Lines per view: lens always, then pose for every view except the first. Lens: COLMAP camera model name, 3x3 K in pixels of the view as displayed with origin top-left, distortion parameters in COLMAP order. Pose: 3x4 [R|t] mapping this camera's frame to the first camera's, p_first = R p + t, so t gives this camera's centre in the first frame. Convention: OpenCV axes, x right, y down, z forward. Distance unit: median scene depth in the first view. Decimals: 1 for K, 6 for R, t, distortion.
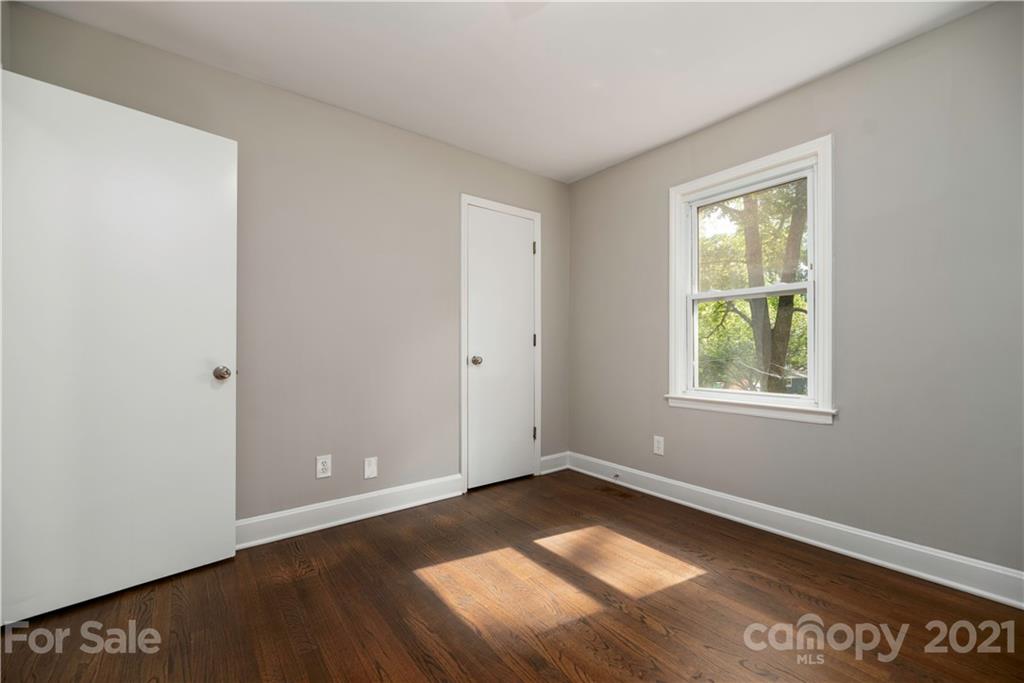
lens RADIAL K [[430.3, 0, 505.8], [0, 430.3, 346.9], [0, 0, 1]] dist [-0.000105, -0.000090]
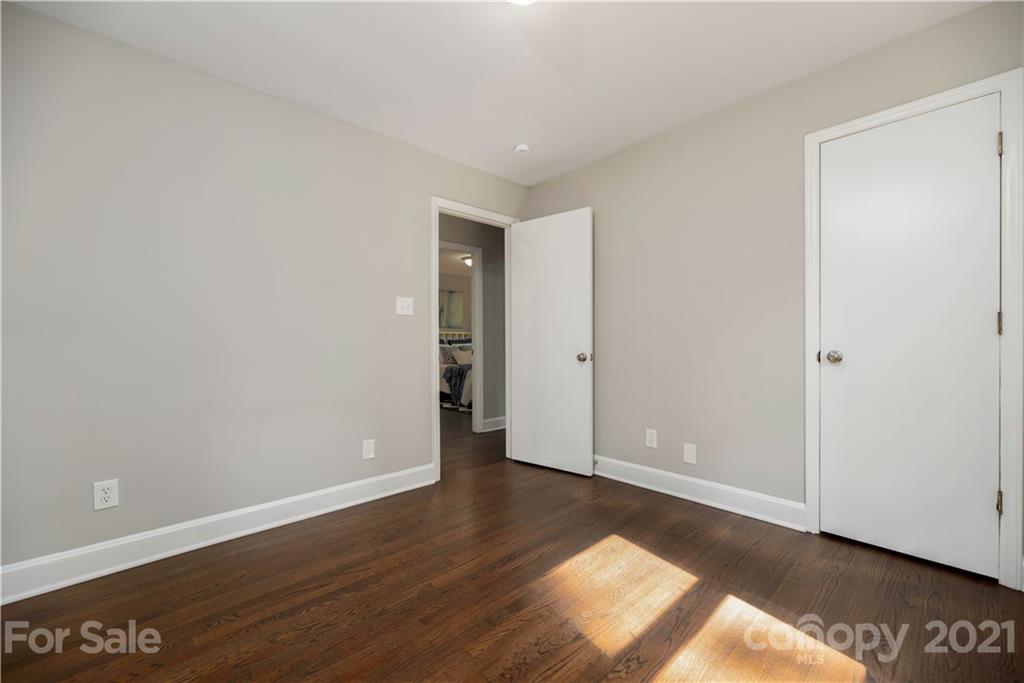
lens RADIAL K [[396.1, 0, 515.8], [0, 396.1, 343.9], [0, 0, 1]] dist [0.000262, -0.000089]
pose [[0.107879, 0.002053, -0.994162, 0.685463], [0.009760, 0.999947, 0.003124, 0.003336], [0.994116, -0.010040, 0.107853, 0.530061]]
